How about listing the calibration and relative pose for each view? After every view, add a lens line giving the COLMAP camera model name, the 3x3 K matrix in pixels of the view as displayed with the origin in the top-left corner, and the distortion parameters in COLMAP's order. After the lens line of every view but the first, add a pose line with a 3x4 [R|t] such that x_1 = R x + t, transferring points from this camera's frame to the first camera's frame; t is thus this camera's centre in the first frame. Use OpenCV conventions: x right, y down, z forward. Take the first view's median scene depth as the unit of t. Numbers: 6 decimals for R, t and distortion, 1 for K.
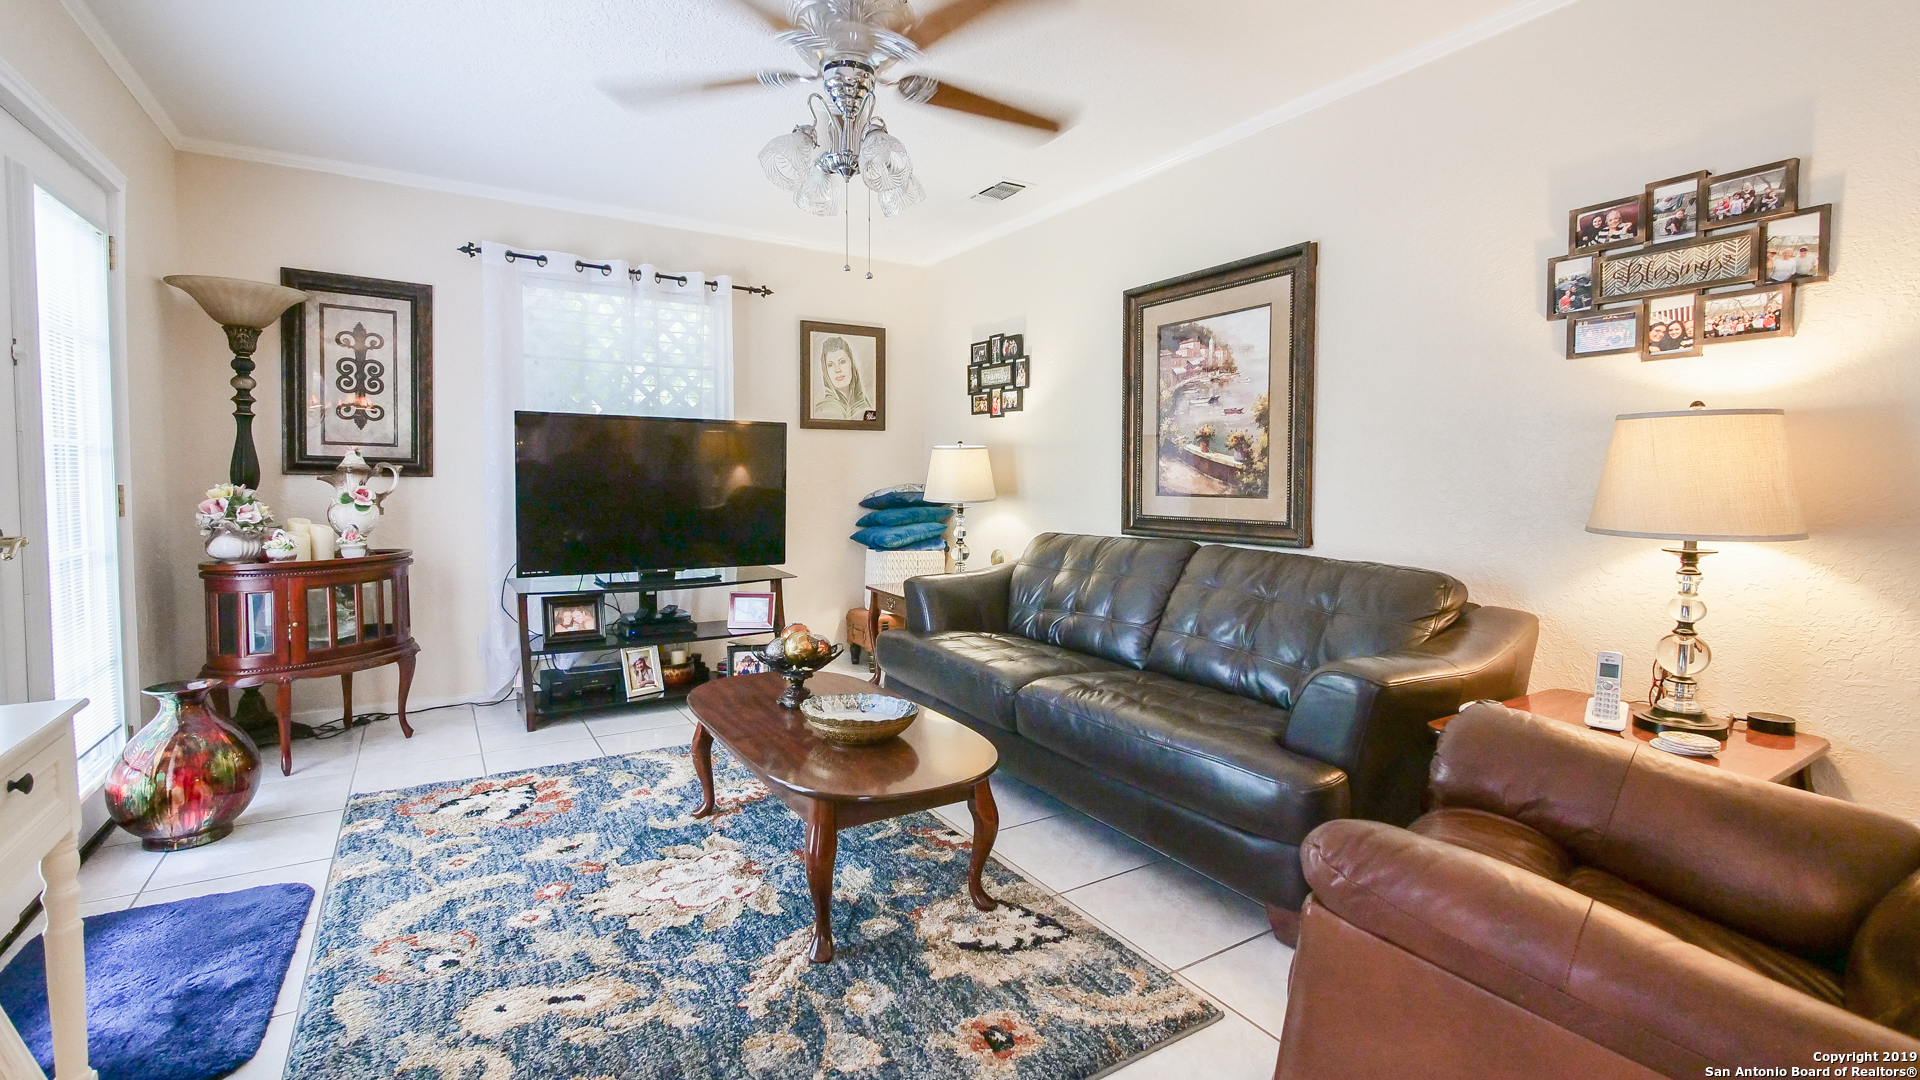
lens RADIAL K [[846.5, 0, 962.4], [0, 846.5, 507.2], [0, 0, 1]] dist [-0.000868, -0.001090]
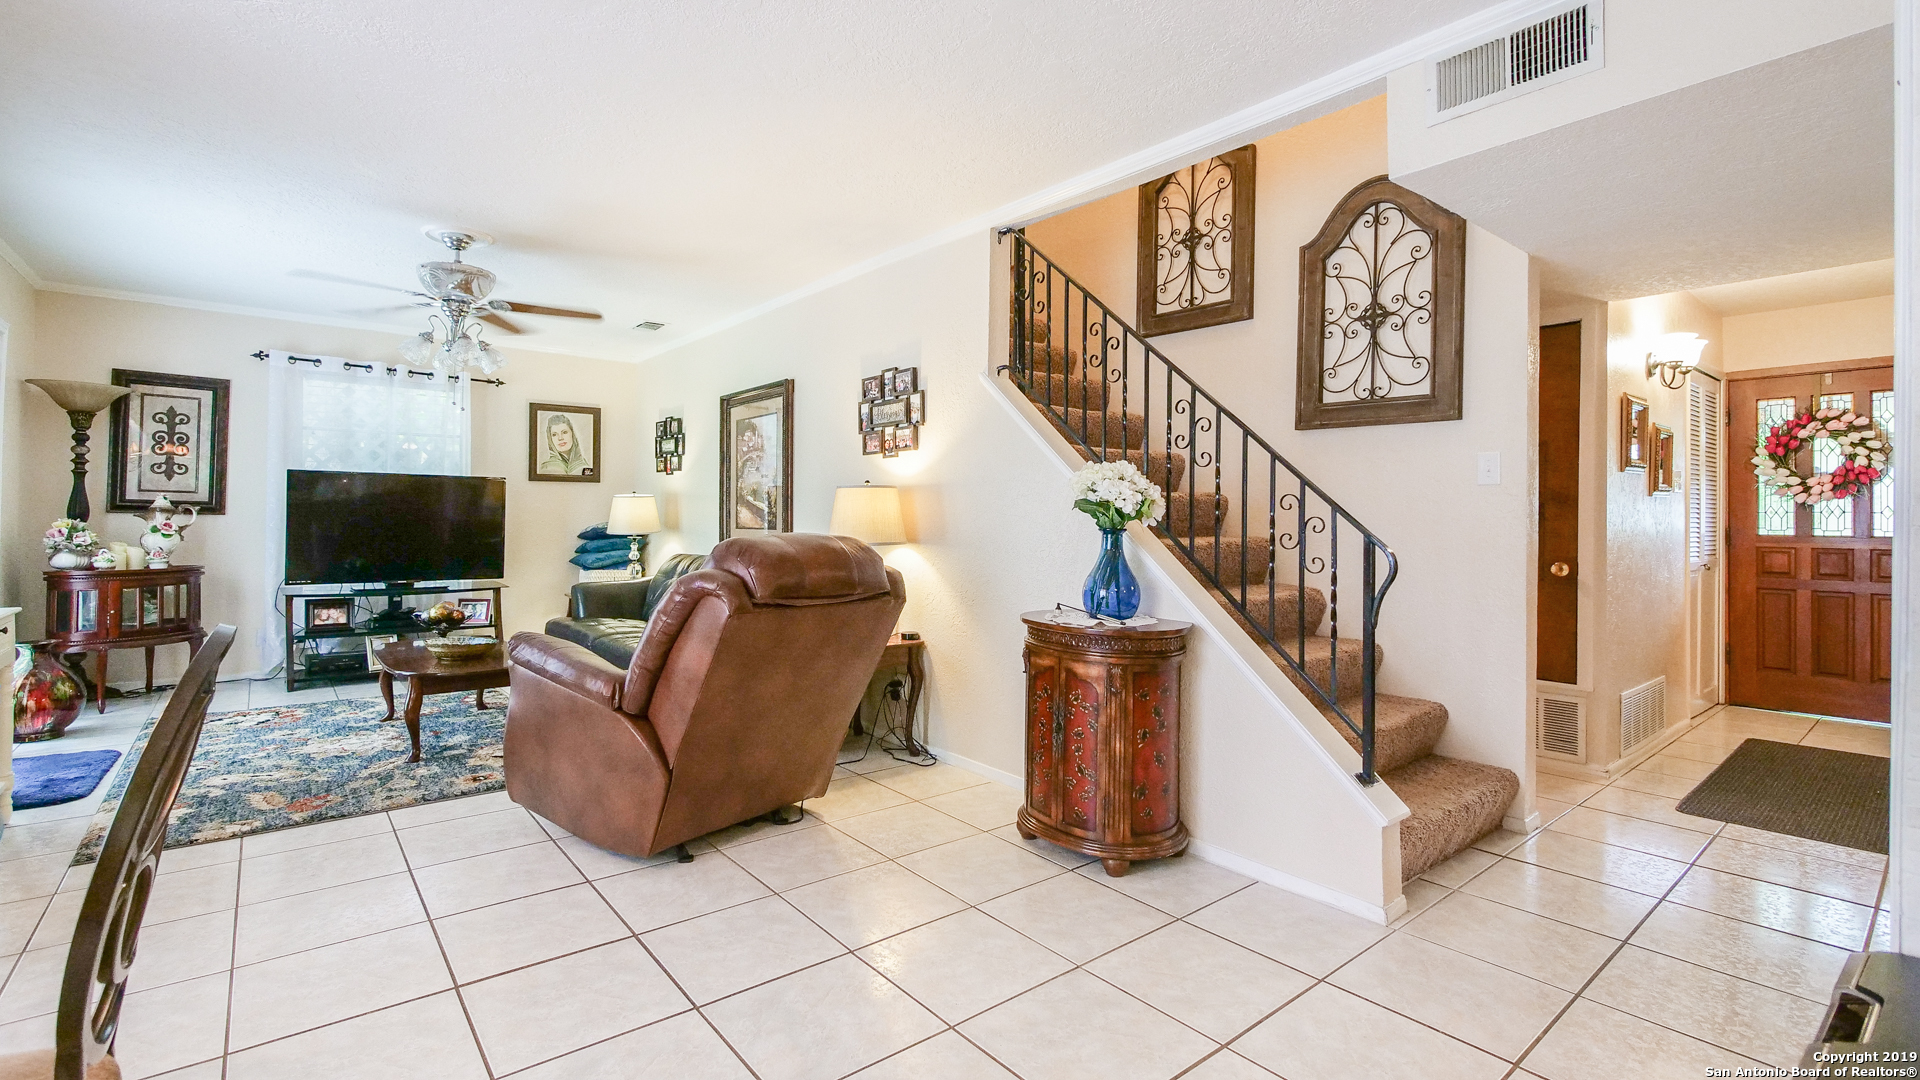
lens RADIAL K [[846.5, 0, 962.4], [0, 846.5, 507.2], [0, 0, 1]] dist [-0.000868, -0.001090]
pose [[0.991893, 0.005641, 0.126951, 0.446888], [0.000788, 0.998722, -0.050537, 0.025589], [-0.127074, 0.050227, 0.990621, -0.594911]]
